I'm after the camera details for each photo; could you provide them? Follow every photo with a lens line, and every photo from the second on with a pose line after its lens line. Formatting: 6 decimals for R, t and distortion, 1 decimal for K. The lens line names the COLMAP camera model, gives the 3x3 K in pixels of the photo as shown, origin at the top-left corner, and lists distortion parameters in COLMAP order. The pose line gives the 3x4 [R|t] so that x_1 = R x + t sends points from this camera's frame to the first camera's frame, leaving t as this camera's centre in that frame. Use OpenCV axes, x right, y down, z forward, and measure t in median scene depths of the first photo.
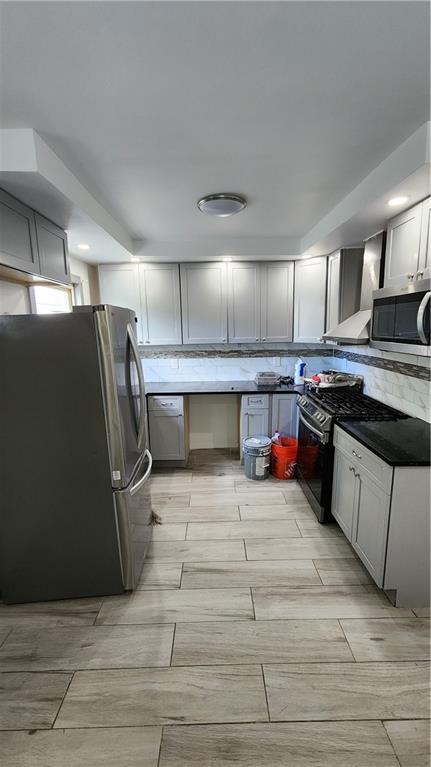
lens RADIAL K [[314.0, 0, 215.5], [0, 314.0, 383.5], [0, 0, 1]] dist [0.002477, 0.000808]
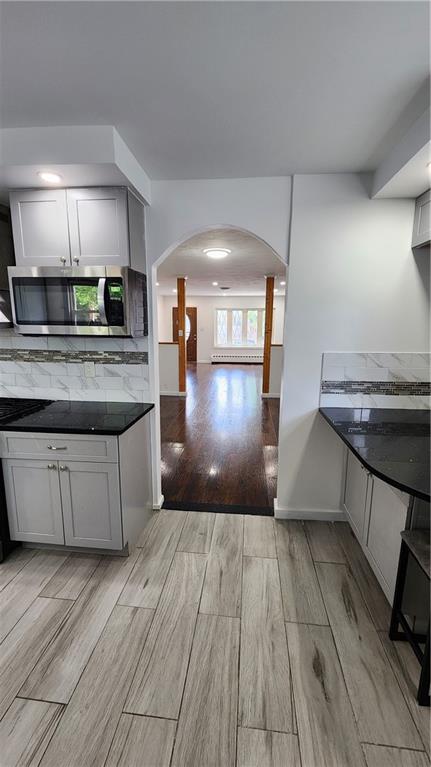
lens RADIAL K [[314.0, 0, 215.5], [0, 314.0, 383.5], [0, 0, 1]] dist [0.002477, 0.000808]
pose [[0.115823, -0.169304, 0.978734, -0.402543], [0.164667, 0.975004, 0.149172, -0.019647], [-0.979525, 0.143888, 0.140807, 0.438104]]
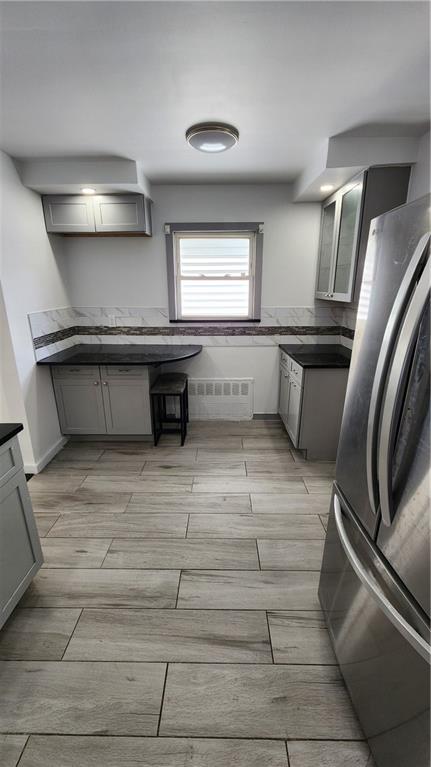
lens RADIAL K [[314.0, 0, 215.5], [0, 314.0, 383.5], [0, 0, 1]] dist [0.002477, 0.000808]
pose [[-0.999282, 0.019178, 0.032682, -0.025870], [0.032007, 0.888854, 0.457071, -0.223426], [-0.020284, 0.457788, -0.888830, 1.552958]]
